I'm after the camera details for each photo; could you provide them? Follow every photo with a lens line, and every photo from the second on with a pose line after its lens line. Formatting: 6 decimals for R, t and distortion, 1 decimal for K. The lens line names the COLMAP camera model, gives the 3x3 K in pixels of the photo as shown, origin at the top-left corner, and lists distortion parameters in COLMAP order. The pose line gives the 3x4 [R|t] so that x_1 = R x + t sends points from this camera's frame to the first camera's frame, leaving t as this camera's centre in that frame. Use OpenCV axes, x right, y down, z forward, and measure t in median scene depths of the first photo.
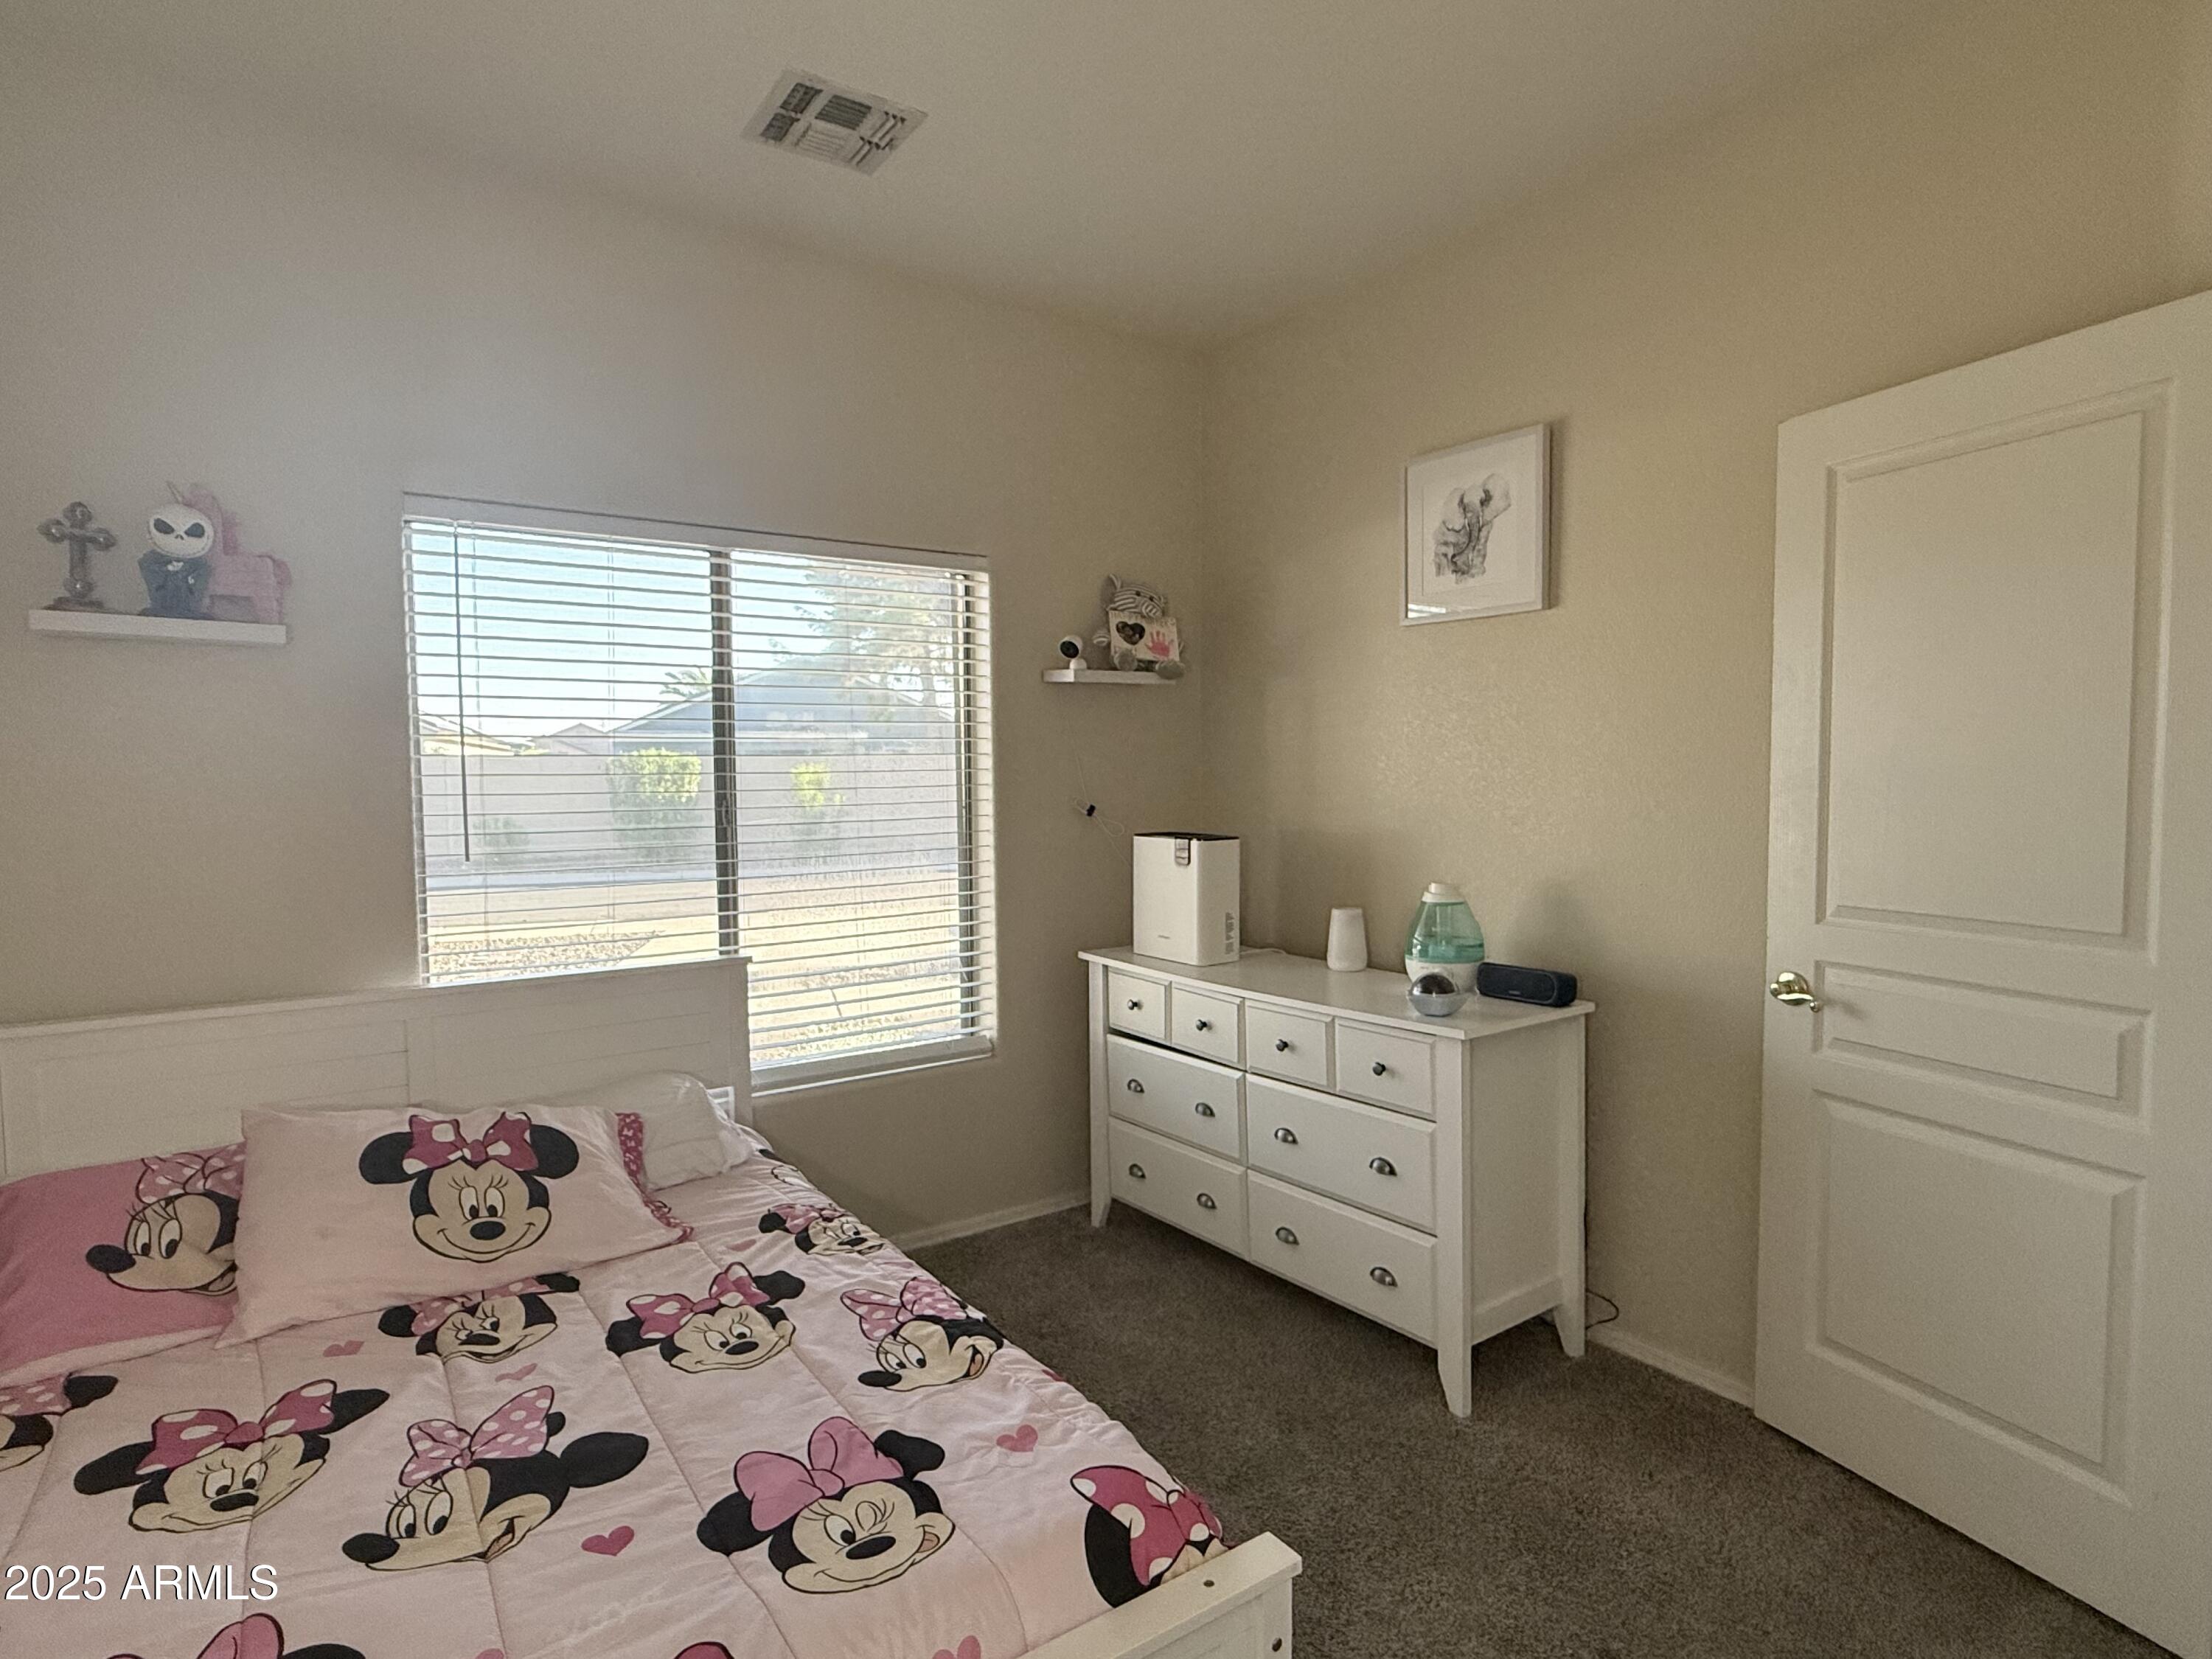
lens RADIAL K [[1165.3, 0, 1105.7], [0, 1165.3, 836.5], [0, 0, 1]] dist [-0.000367, -0.000612]
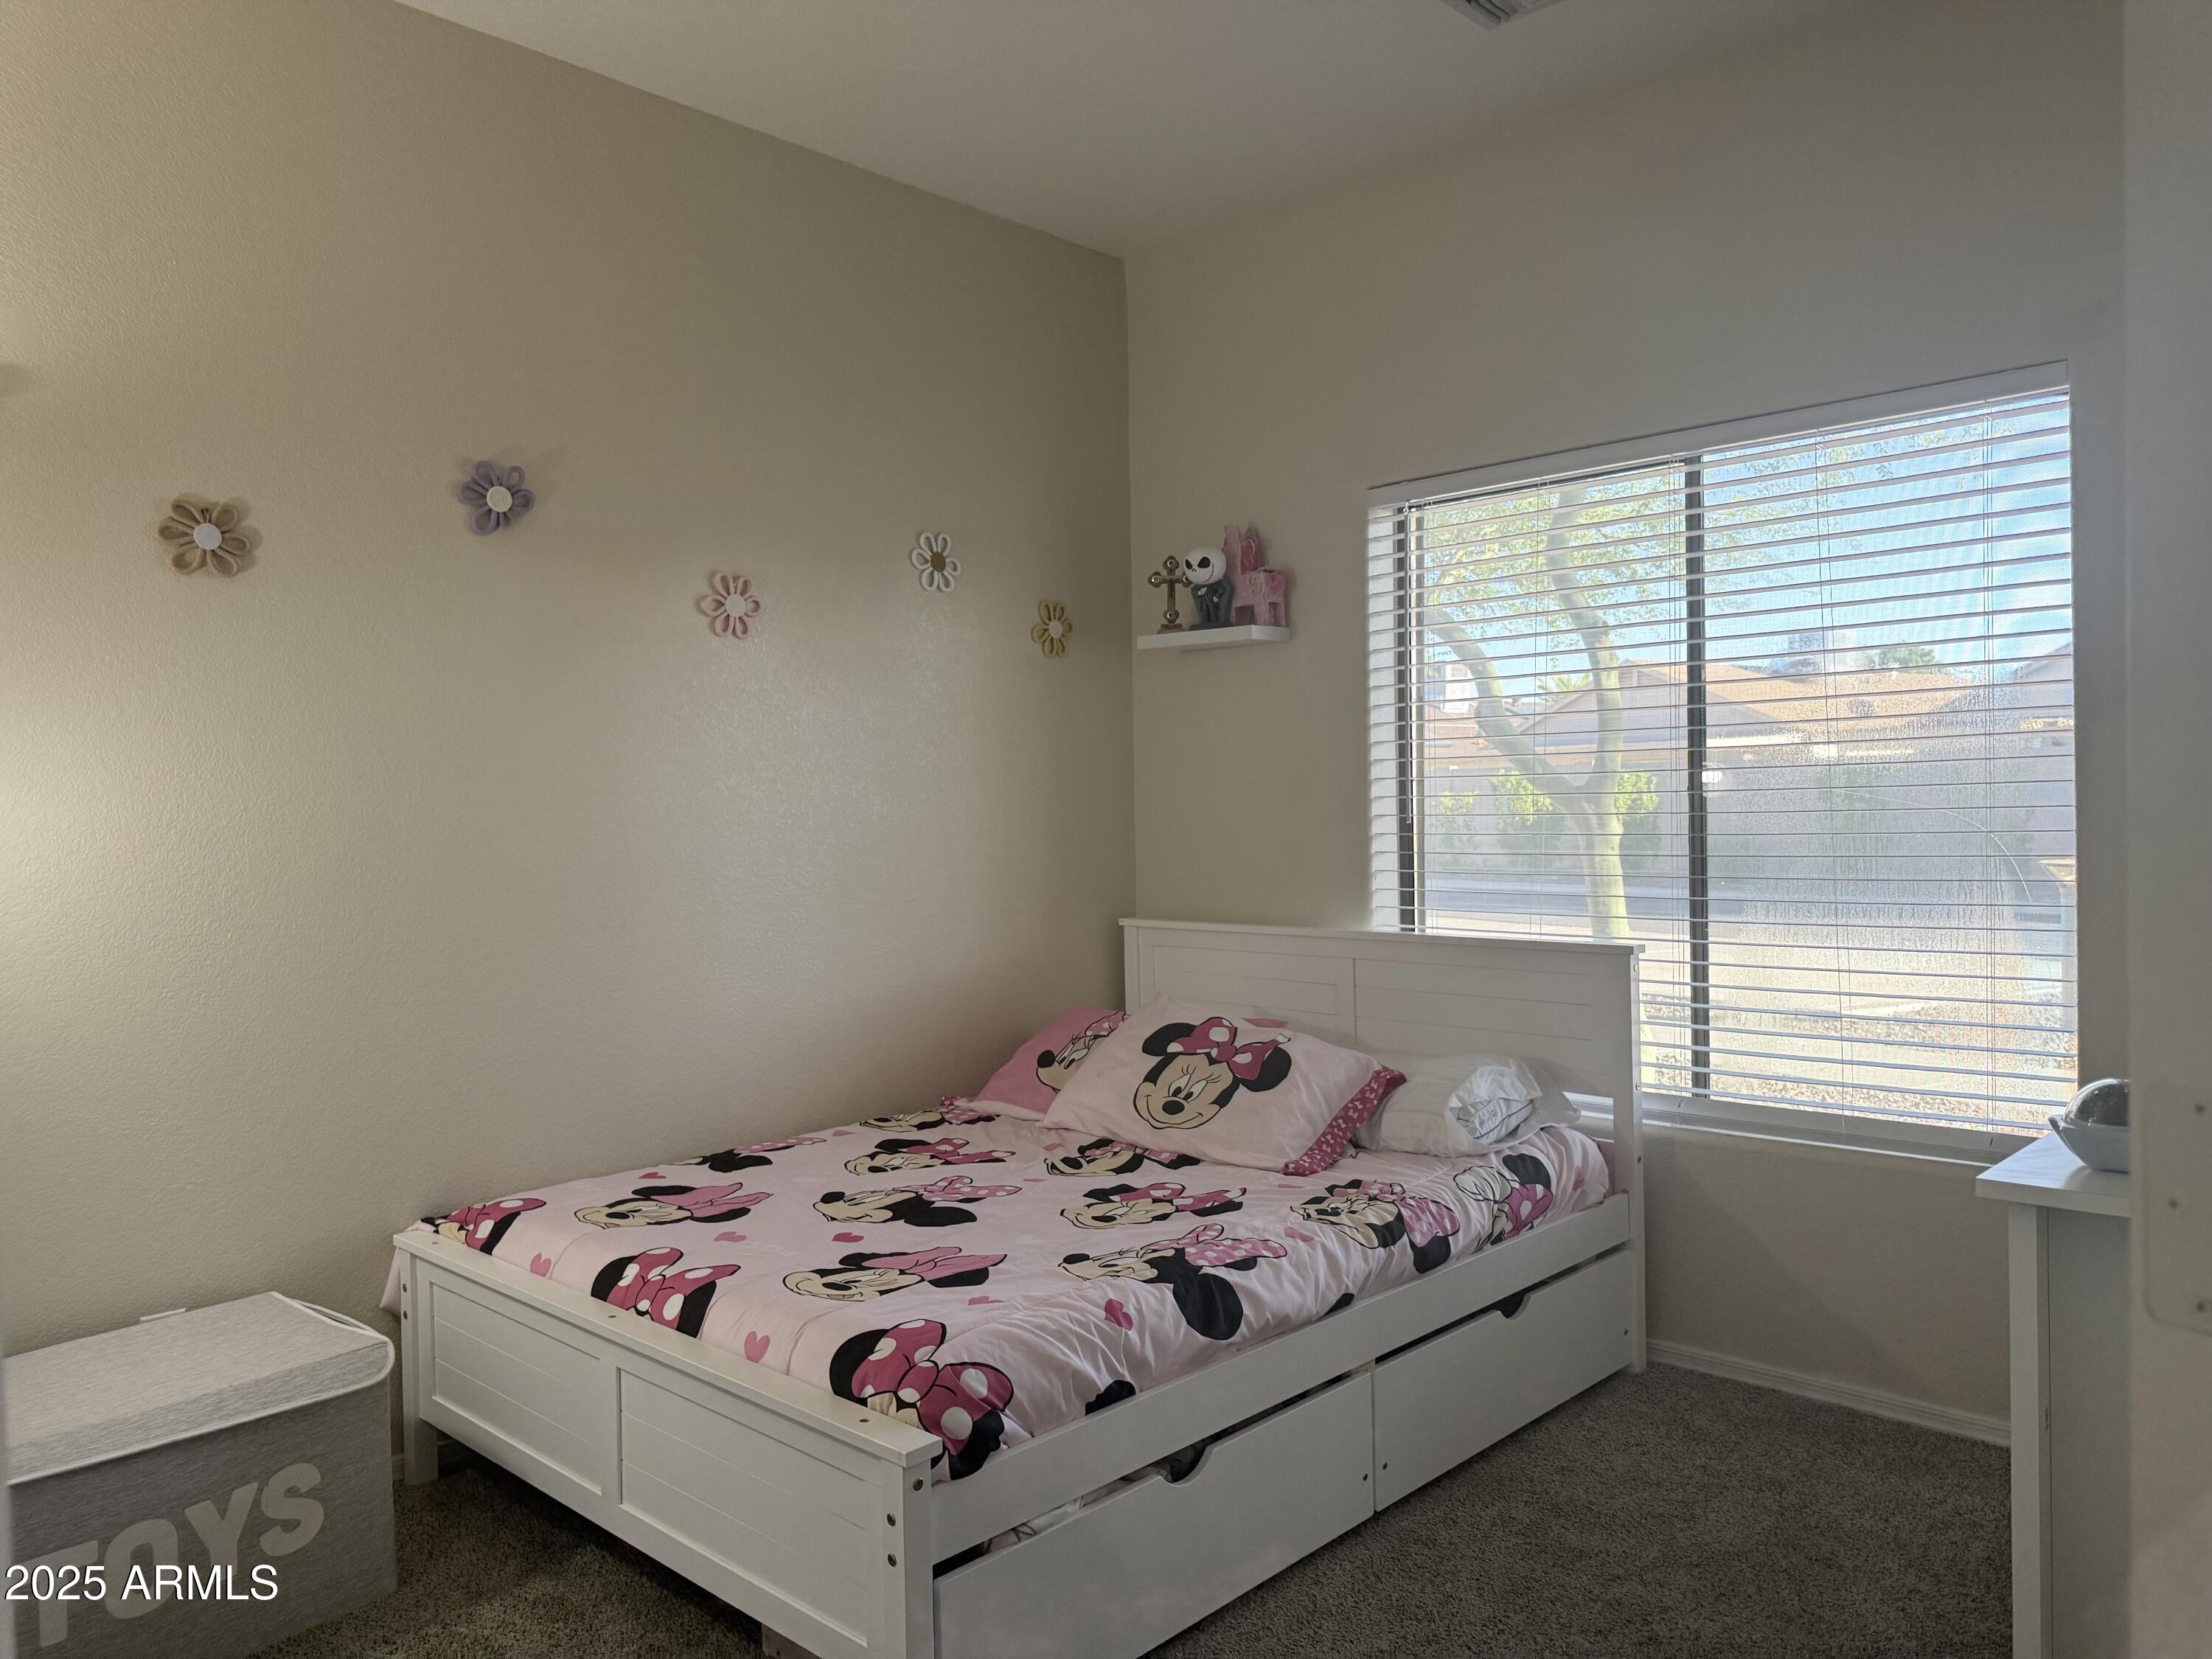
lens RADIAL K [[1557.3, 0, 1106.9], [0, 1557.3, 828.4], [0, 0, 1]] dist [0.059044, 0.000862]
pose [[0.209194, 0.020545, -0.977658, 0.980217], [-0.031499, 0.999402, 0.014262, 0.021427], [0.977367, 0.027812, 0.209716, 0.537335]]
